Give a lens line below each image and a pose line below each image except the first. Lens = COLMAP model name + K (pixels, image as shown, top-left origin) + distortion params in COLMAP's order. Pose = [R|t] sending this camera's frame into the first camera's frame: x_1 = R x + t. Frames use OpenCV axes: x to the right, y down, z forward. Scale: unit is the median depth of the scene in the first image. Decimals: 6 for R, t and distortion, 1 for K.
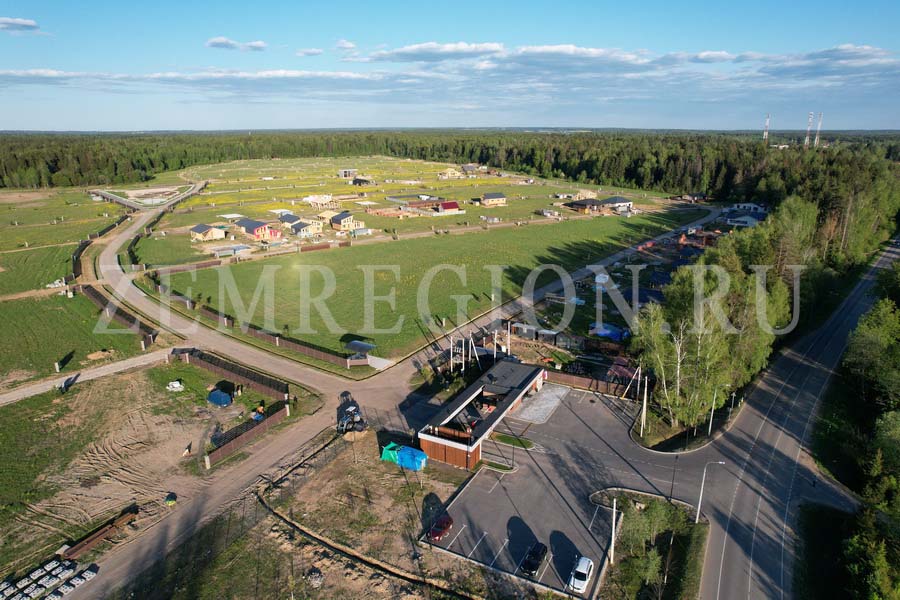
lens RADIAL K [[573.2, 0, 454.9], [0, 573.2, 300.3], [0, 0, 1]] dist [-0.068954, 0.056523]
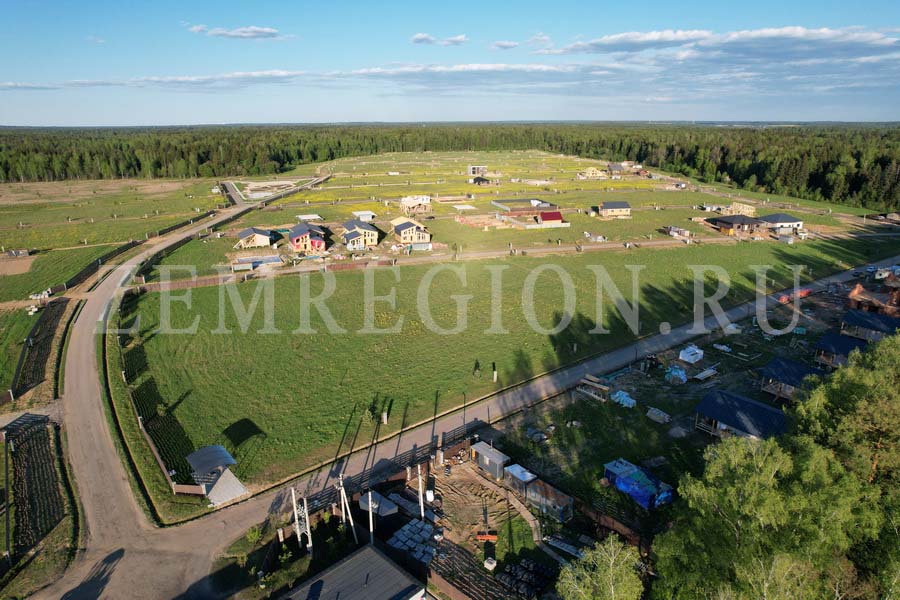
lens RADIAL K [[573.2, 0, 454.9], [0, 573.2, 300.3], [0, 0, 1]] dist [-0.068954, 0.056523]
pose [[0.954040, 0.087050, -0.286757, 0.071792], [-0.083618, 0.996204, 0.024216, -0.036875], [0.287777, 0.000875, 0.957697, 0.120860]]
